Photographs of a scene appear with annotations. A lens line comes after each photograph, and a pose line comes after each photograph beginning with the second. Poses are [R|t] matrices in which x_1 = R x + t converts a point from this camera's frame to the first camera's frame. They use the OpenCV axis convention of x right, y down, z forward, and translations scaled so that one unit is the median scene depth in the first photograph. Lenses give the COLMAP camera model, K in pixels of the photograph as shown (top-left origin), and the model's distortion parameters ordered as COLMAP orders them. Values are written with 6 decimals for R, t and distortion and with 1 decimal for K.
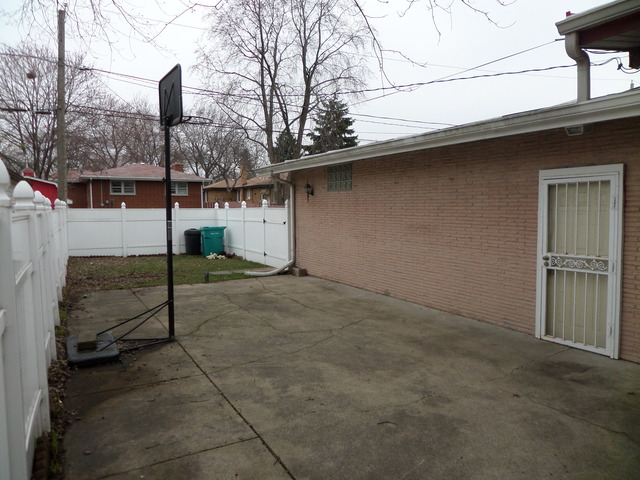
lens RADIAL K [[440.2, 0, 320.0], [0, 440.2, 240.0], [0, 0, 1]] dist [-0.008501, -0.003701]
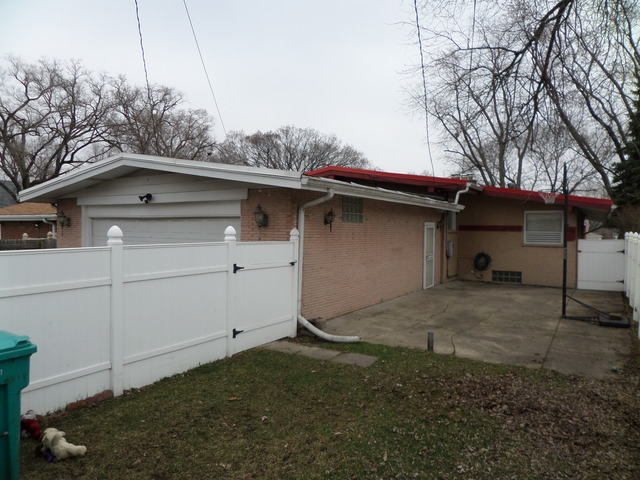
lens RADIAL K [[440.2, 0, 320.0], [0, 440.2, 240.0], [0, 0, 1]] dist [-0.008501, -0.003701]
pose [[-0.452856, -0.026699, 0.891184, -0.791161], [0.054553, 0.996849, 0.057586, -0.126319], [-0.889913, 0.074695, -0.449972, 1.443984]]
